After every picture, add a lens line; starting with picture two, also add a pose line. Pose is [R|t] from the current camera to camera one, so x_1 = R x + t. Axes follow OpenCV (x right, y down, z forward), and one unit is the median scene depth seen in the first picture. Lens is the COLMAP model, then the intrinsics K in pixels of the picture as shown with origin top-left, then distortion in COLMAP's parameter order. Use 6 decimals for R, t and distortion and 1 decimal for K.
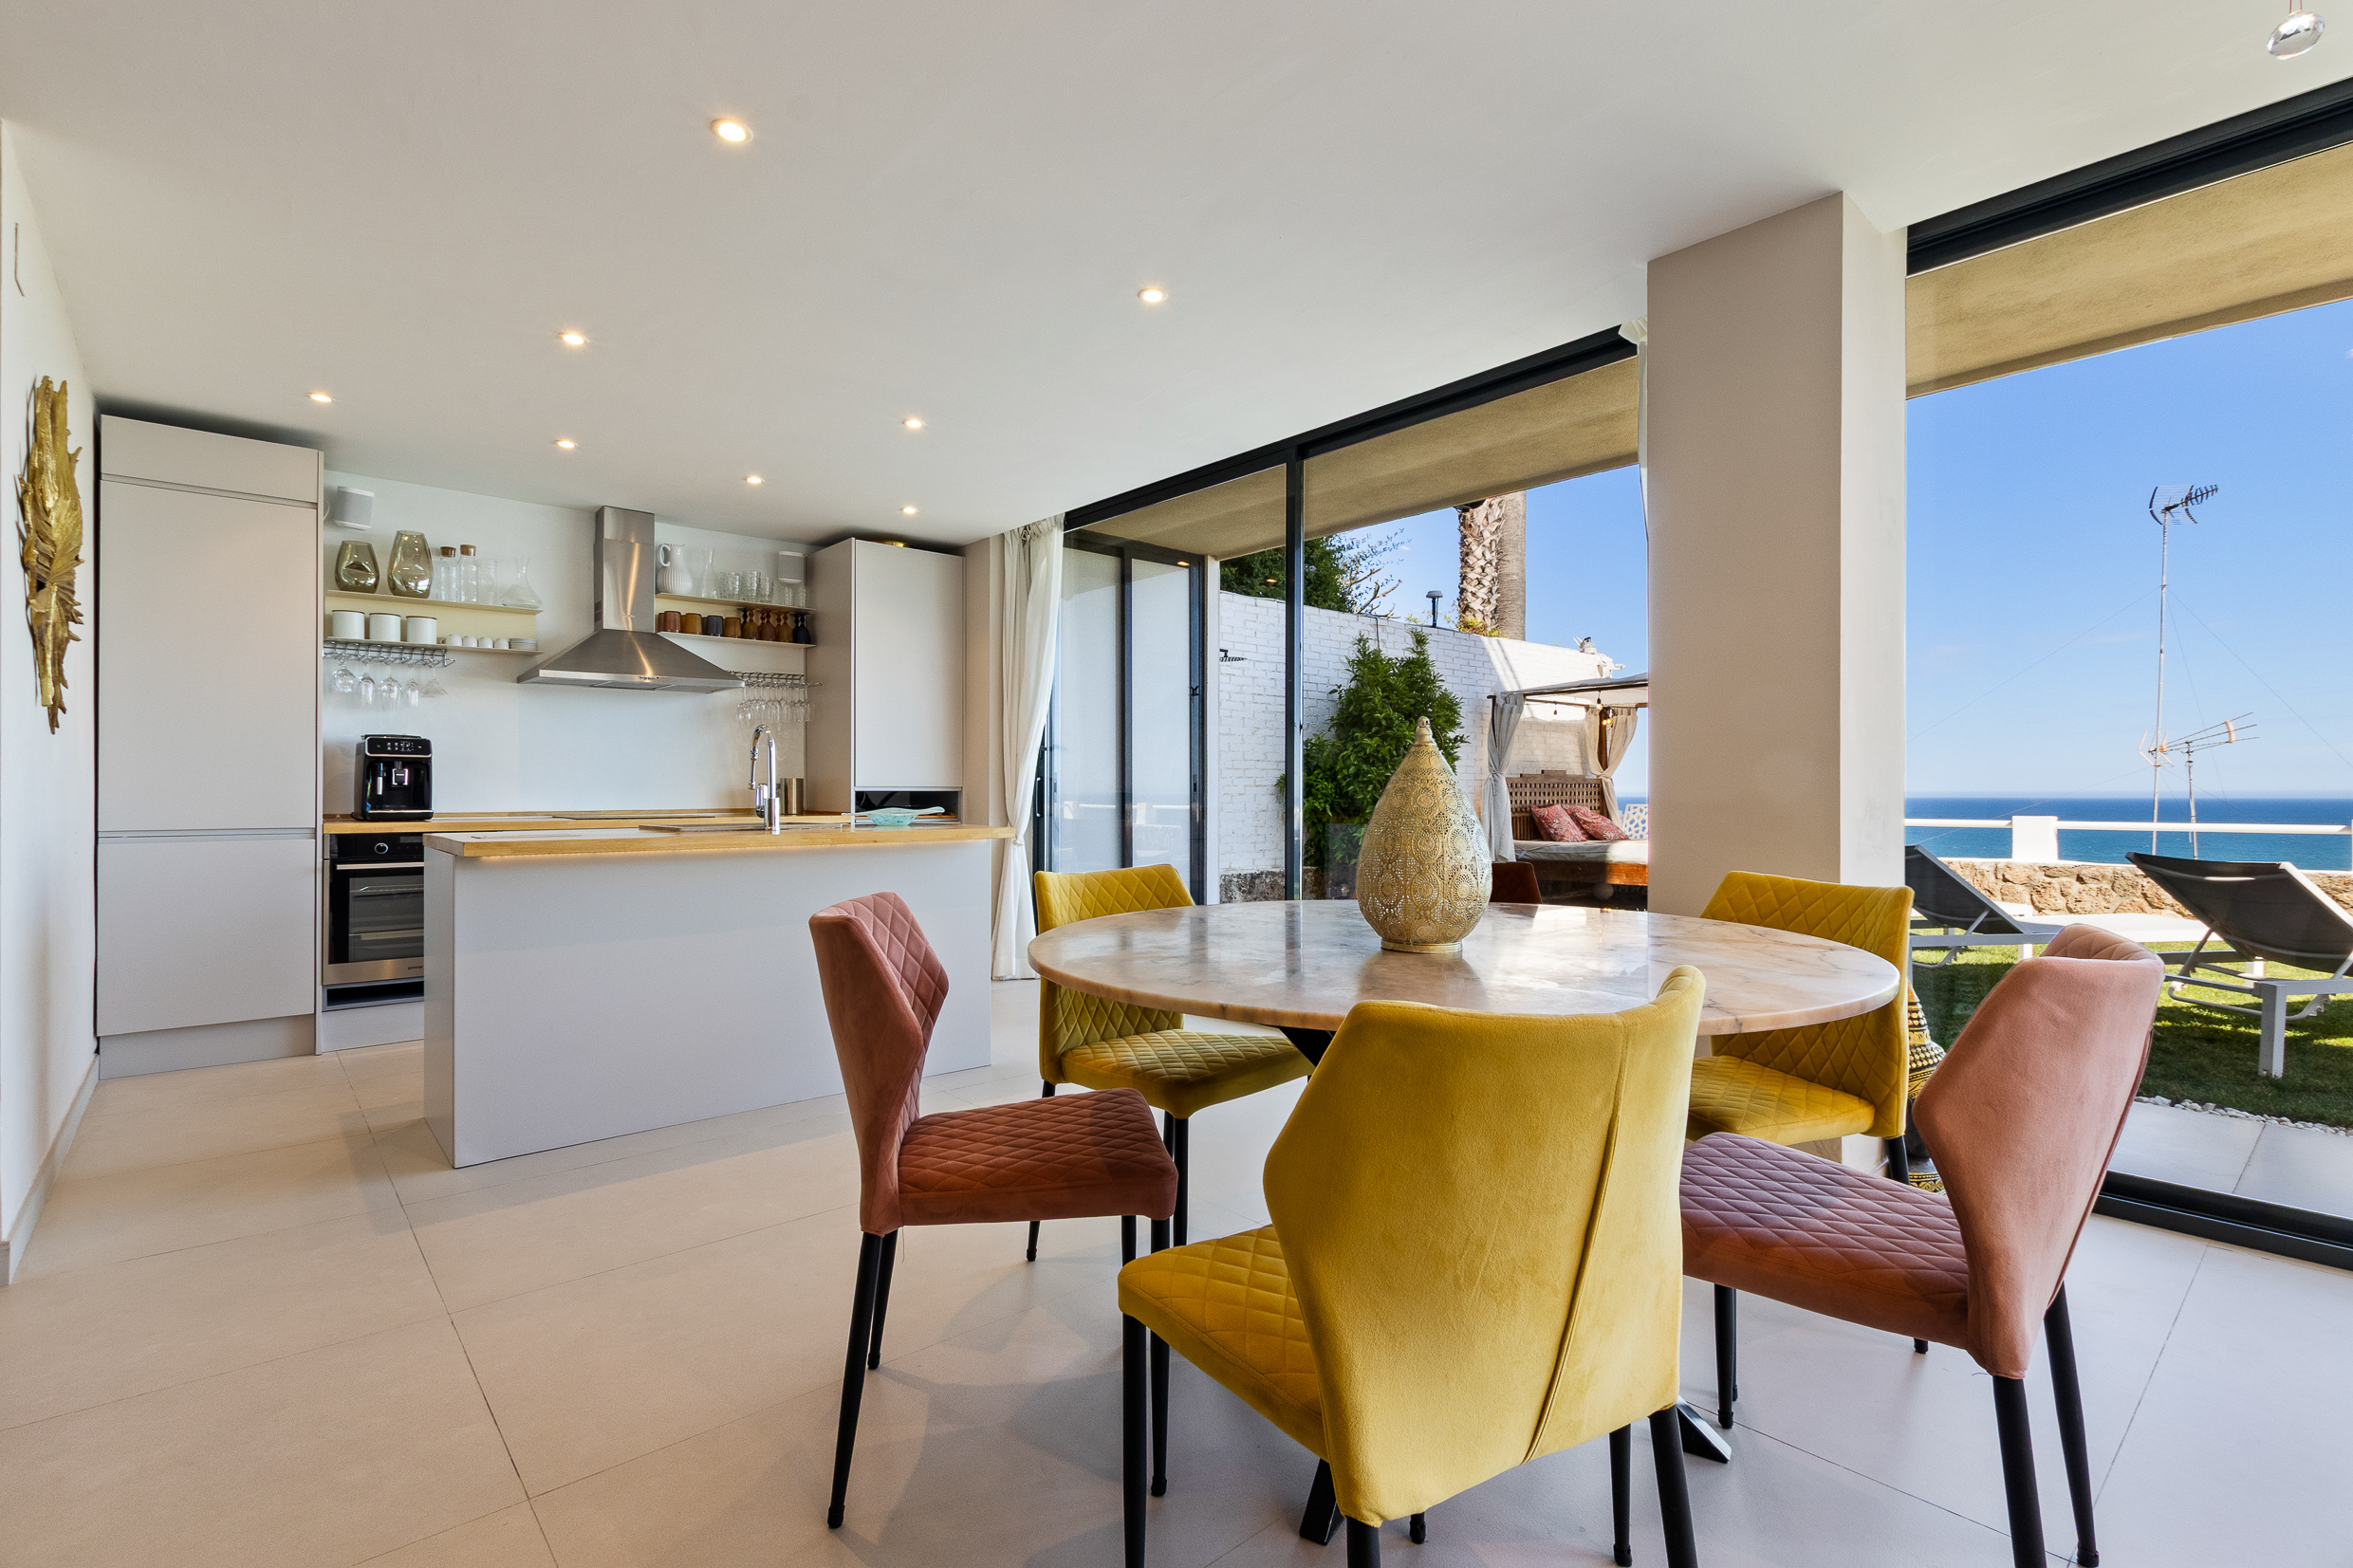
lens RADIAL K [[1102.1, 0, 1193.0], [0, 1102.1, 790.3], [0, 0, 1]] dist [0.026895, 0.001259]
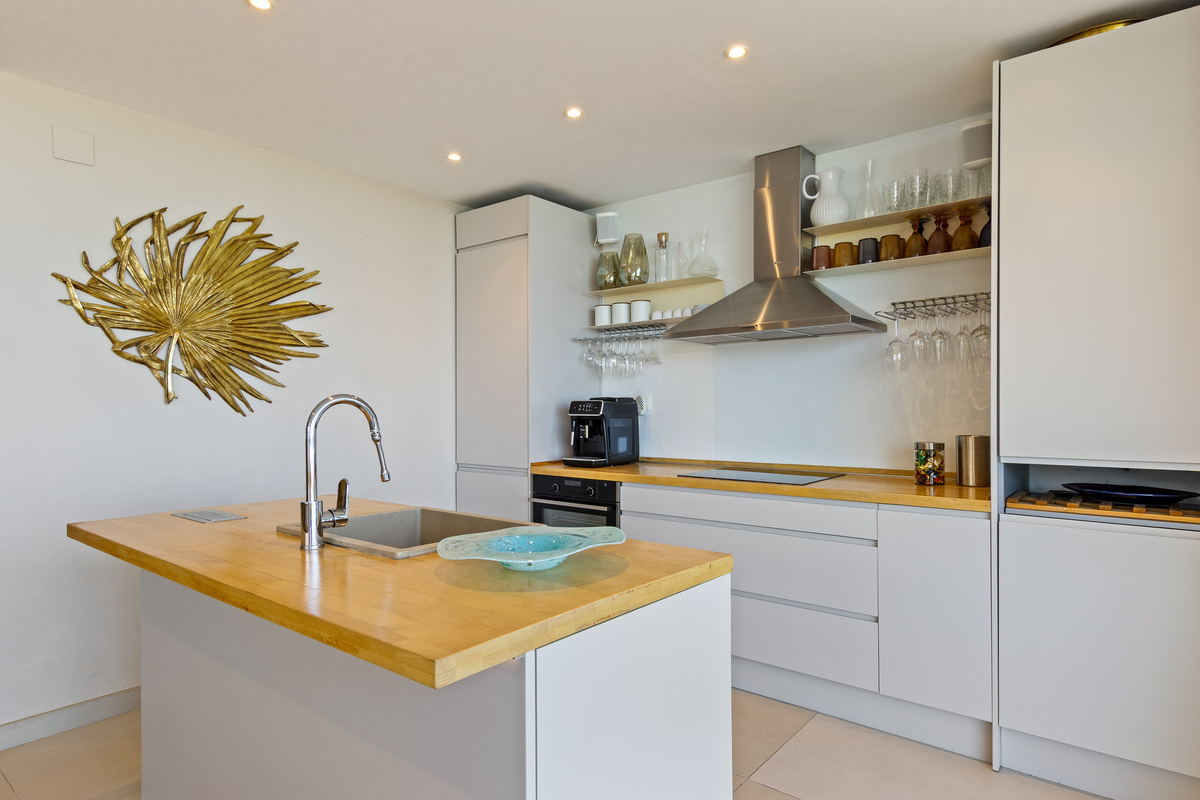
lens RADIAL K [[689.1, 0, 599.3], [0, 689.1, 400.4], [0, 0, 1]] dist [0.000694, 0.000085]
pose [[0.148707, -0.004633, -0.988870, 0.054325], [0.002237, 0.999988, -0.004349, -0.038243], [0.988879, -0.001565, 0.148715, 0.787922]]
